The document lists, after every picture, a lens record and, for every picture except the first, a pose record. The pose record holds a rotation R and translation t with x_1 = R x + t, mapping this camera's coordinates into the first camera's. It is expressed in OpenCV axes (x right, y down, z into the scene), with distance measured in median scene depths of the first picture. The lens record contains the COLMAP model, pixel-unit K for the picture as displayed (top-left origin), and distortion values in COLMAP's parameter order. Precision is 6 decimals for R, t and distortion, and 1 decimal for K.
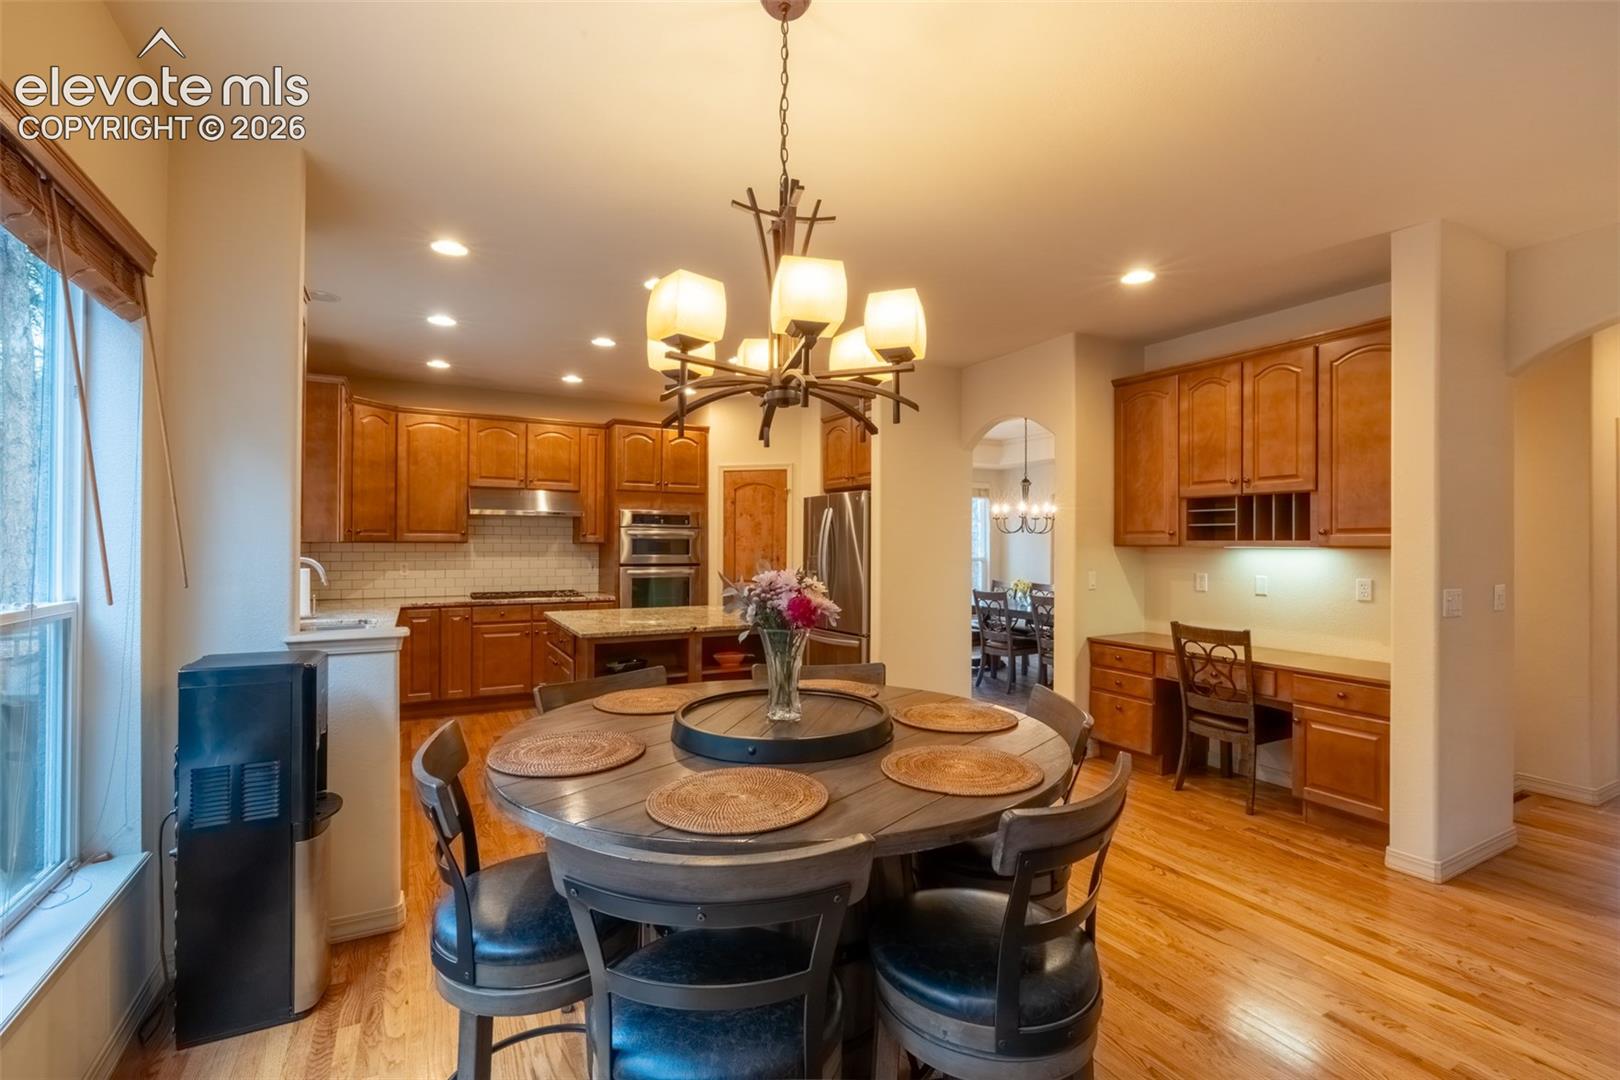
lens RADIAL K [[715.9, 0, 804.7], [0, 715.9, 538.7], [0, 0, 1]] dist [-0.011350, 0.003519]
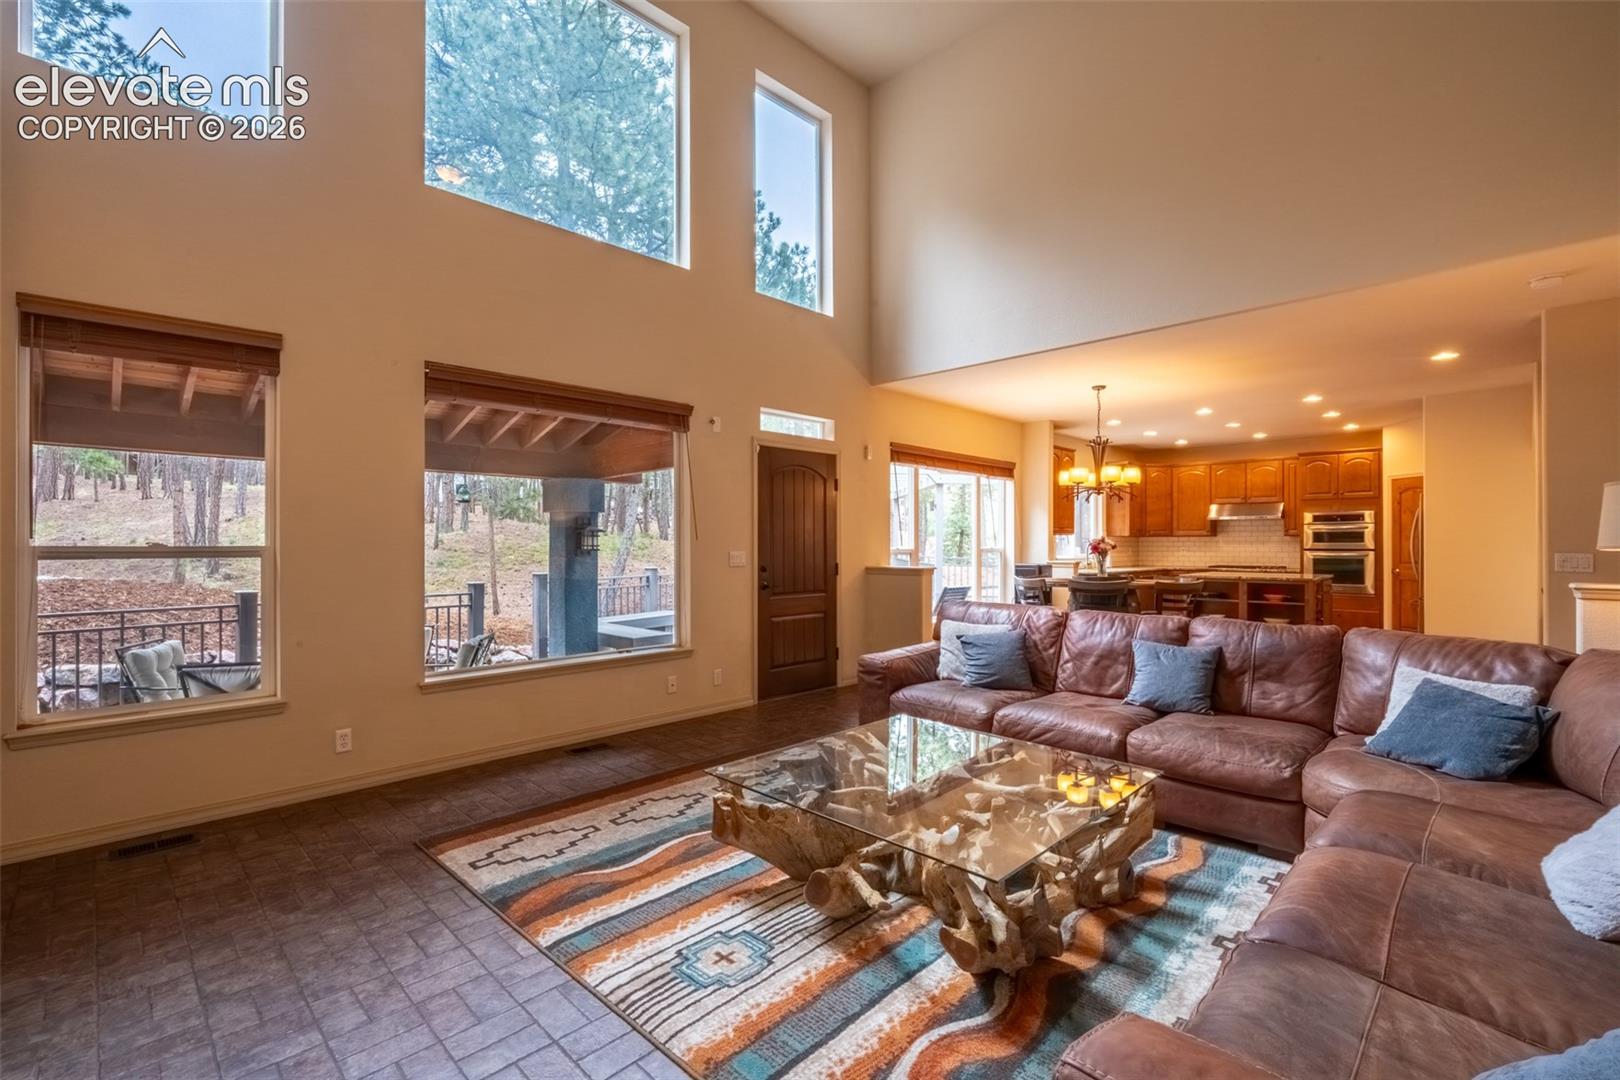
lens RADIAL K [[715.9, 0, 799.4], [0, 715.9, 542.6], [0, 0, 1]] dist [-0.011350, 0.003519]
pose [[0.282139, -0.006825, -0.959349, 0.909205], [0.007713, 0.999959, -0.004846, 0.021773], [0.959342, -0.006033, 0.282180, -0.459353]]
